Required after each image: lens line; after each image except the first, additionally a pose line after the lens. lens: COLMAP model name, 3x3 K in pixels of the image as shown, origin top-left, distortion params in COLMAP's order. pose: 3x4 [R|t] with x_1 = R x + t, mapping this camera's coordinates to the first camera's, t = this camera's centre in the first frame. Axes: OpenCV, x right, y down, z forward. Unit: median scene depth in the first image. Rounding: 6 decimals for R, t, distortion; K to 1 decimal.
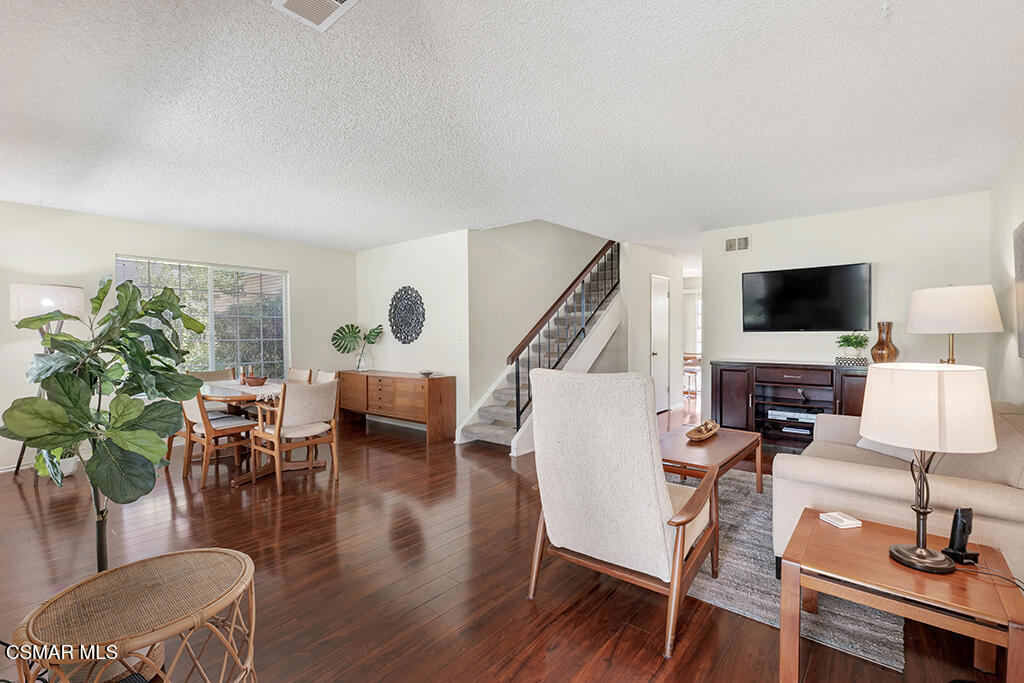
lens RADIAL K [[464.2, 0, 515.3], [0, 464.2, 341.9], [0, 0, 1]] dist [-0.003481, -0.000763]
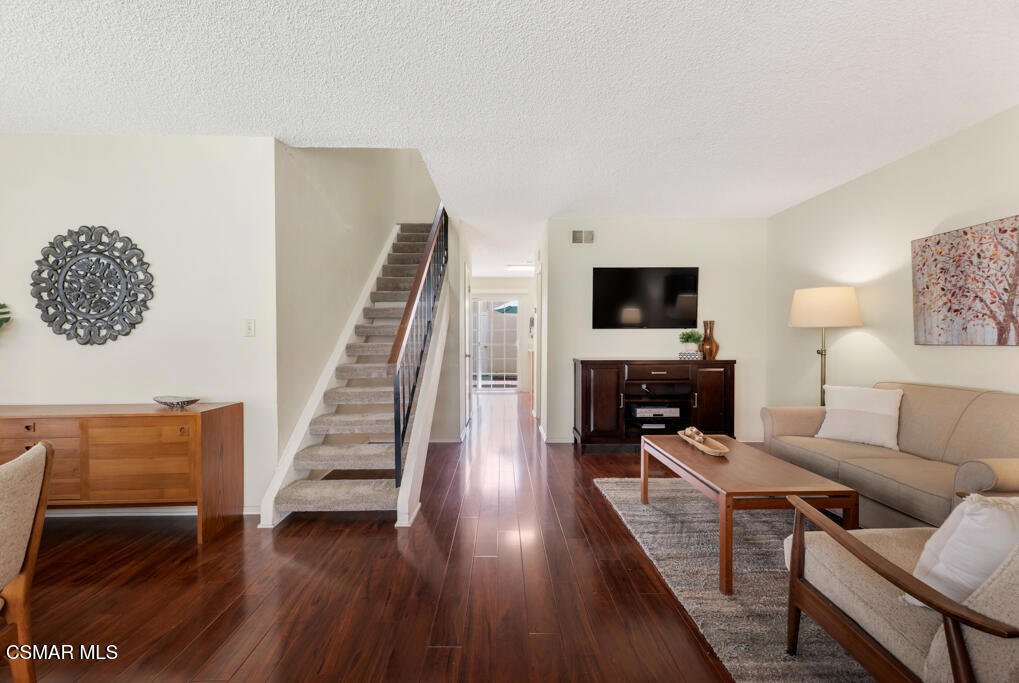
lens RADIAL K [[462.0, 0, 514.5], [0, 462.0, 339.1], [0, 0, 1]] dist [-0.003481, -0.000763]
pose [[0.740880, 0.001705, 0.671636, -0.249516], [0.012926, 0.999775, -0.016796, 0.012652], [-0.671513, 0.021126, 0.740691, 0.378705]]
